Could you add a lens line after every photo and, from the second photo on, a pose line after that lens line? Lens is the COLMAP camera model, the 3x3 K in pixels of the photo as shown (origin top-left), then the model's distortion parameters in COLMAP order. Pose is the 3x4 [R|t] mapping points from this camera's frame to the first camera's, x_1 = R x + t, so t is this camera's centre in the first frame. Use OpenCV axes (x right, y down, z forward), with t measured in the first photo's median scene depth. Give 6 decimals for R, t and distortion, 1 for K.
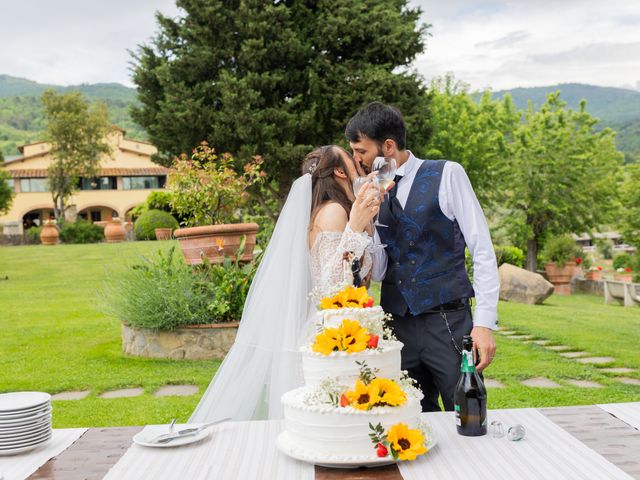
lens RADIAL K [[700.5, 0, 325.1], [0, 700.5, 241.3], [0, 0, 1]] dist [0.003107, -0.004539]
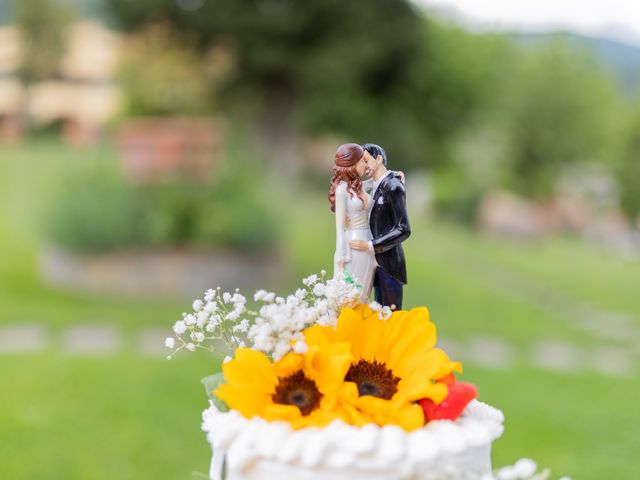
lens RADIAL K [[681.2, 0, 324.2], [0, 681.2, 245.7], [0, 0, 1]] dist [0.000302, -0.004189]
pose [[0.996804, 0.067178, 0.043237, 0.001996], [-0.071794, 0.990654, 0.115975, 0.003164], [-0.035042, -0.118708, 0.992311, 0.116225]]
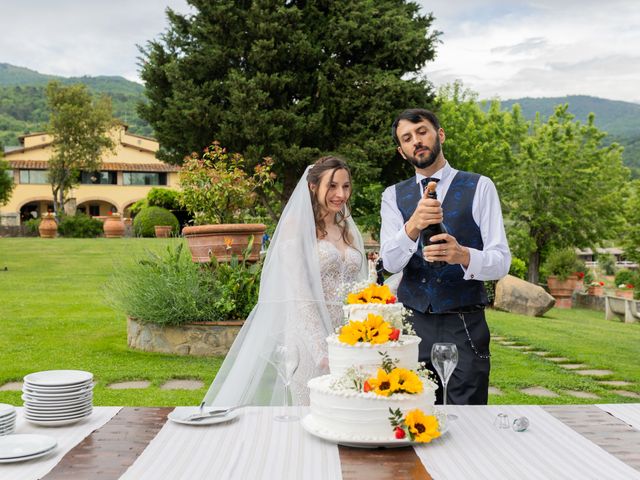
lens RADIAL K [[714.9, 0, 322.4], [0, 714.9, 245.9], [0, 0, 1]] dist [-0.001008, 0.004110]
pose [[0.999177, 0.040560, -0.000045, -0.007012], [-0.040560, 0.999177, 0.000119, 0.001159], [0.000050, -0.000117, 1.000000, -0.016783]]
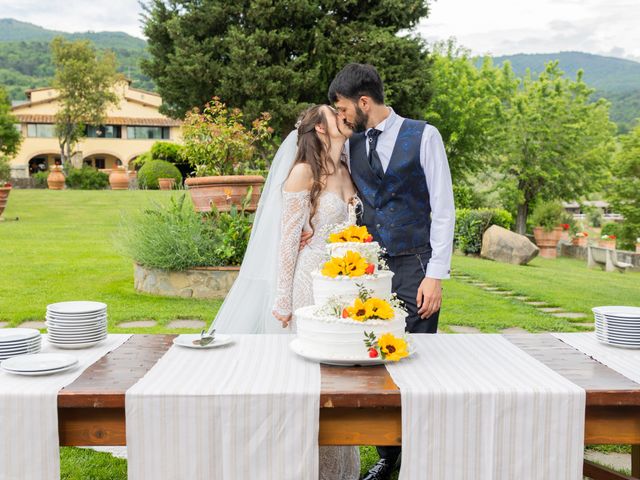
lens RADIAL K [[692.1, 0, 320.0], [0, 692.1, 240.0], [0, 0, 1]] dist [0.002351, -0.008100]
pose [[0.999070, 0.043098, 0.000873, -0.003469], [-0.043073, 0.997300, 0.059471, 0.002916], [0.001692, -0.059454, 0.998230, -0.033172]]
